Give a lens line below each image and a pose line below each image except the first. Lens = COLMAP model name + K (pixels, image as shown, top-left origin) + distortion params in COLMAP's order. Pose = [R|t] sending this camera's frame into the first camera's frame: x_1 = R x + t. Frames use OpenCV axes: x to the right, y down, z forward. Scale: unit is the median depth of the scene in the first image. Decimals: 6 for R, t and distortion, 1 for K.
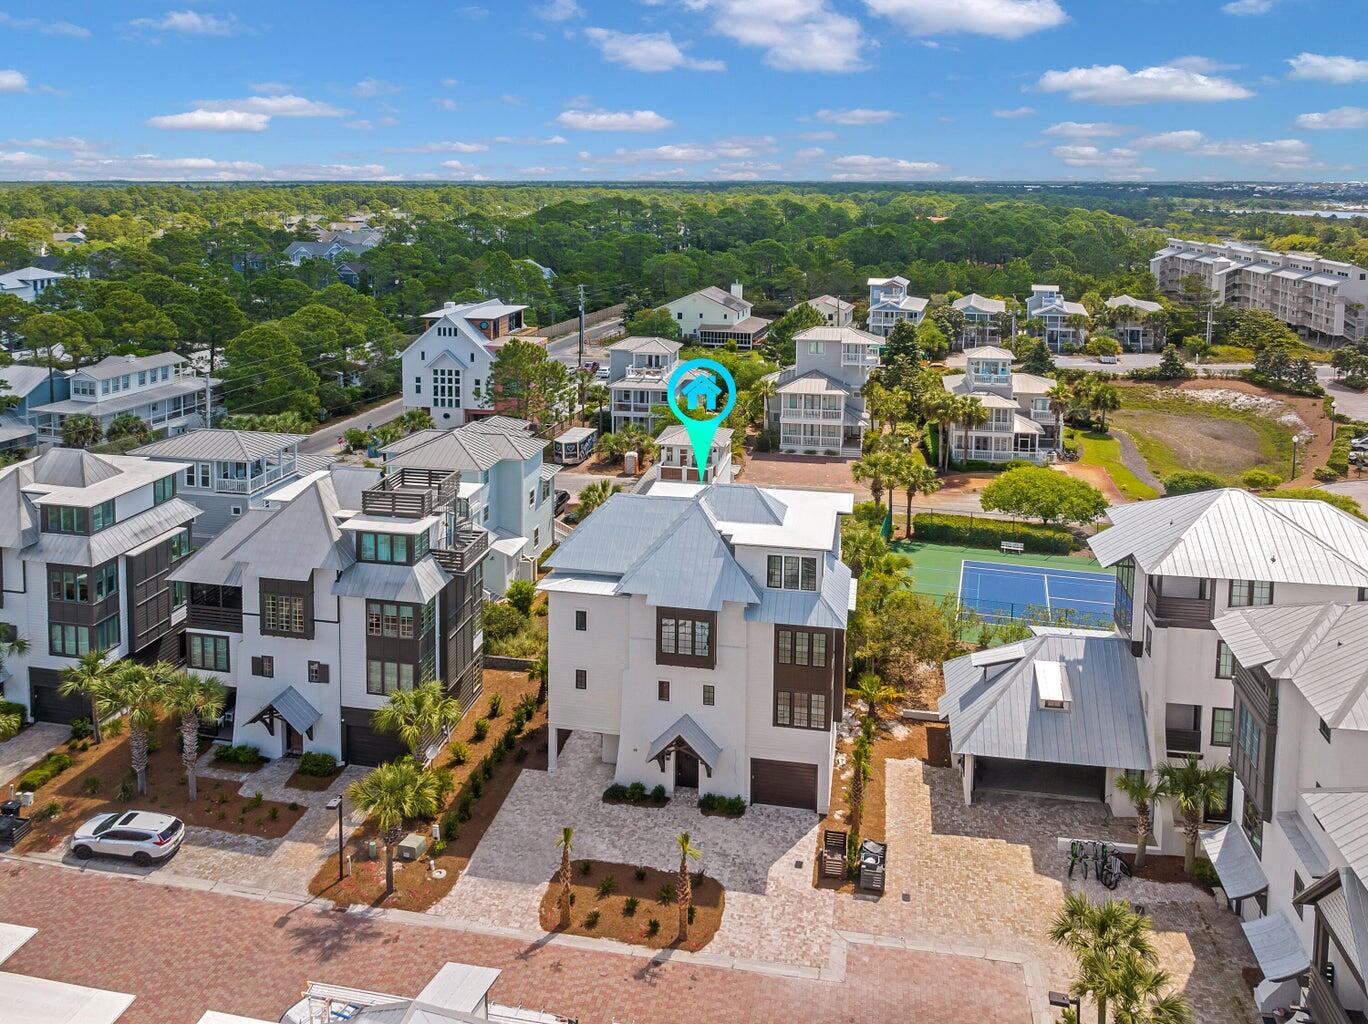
lens RADIAL K [[1023.4, 0, 683.7], [0, 1023.4, 531.3], [0, 0, 1]] dist [-0.005388, -0.004364]
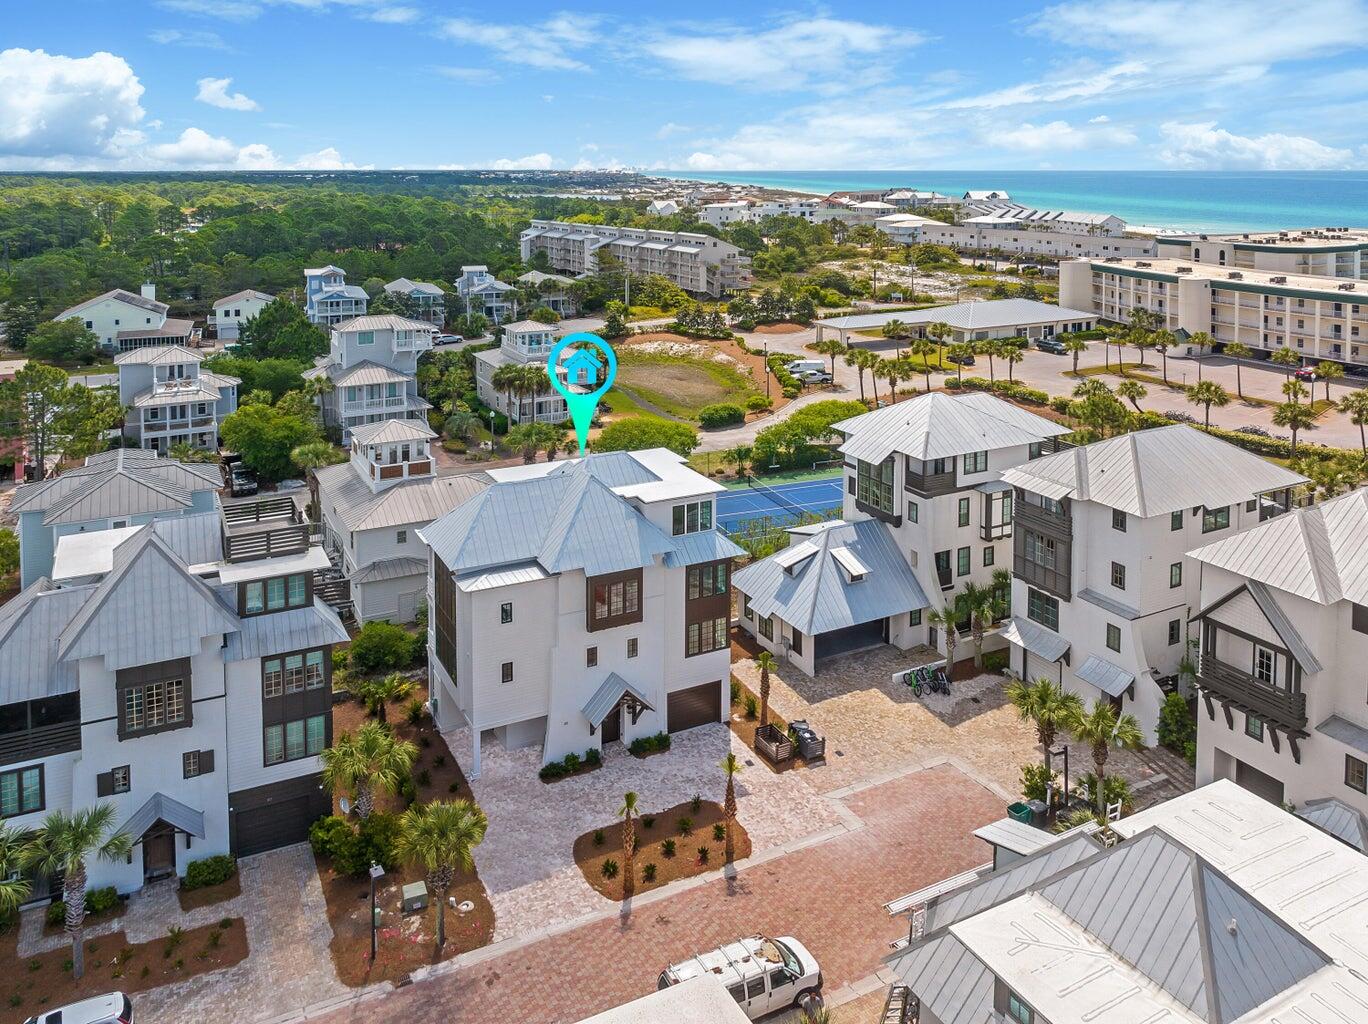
lens RADIAL K [[977.7, 0, 684.0], [0, 977.7, 512.0], [0, 0, 1]] dist [0.029818, -0.068537]
pose [[0.788331, -0.202190, 0.581079, -0.492046], [0.199071, 0.977478, 0.070047, -0.041308], [-0.582155, 0.060456, 0.810827, 0.116127]]
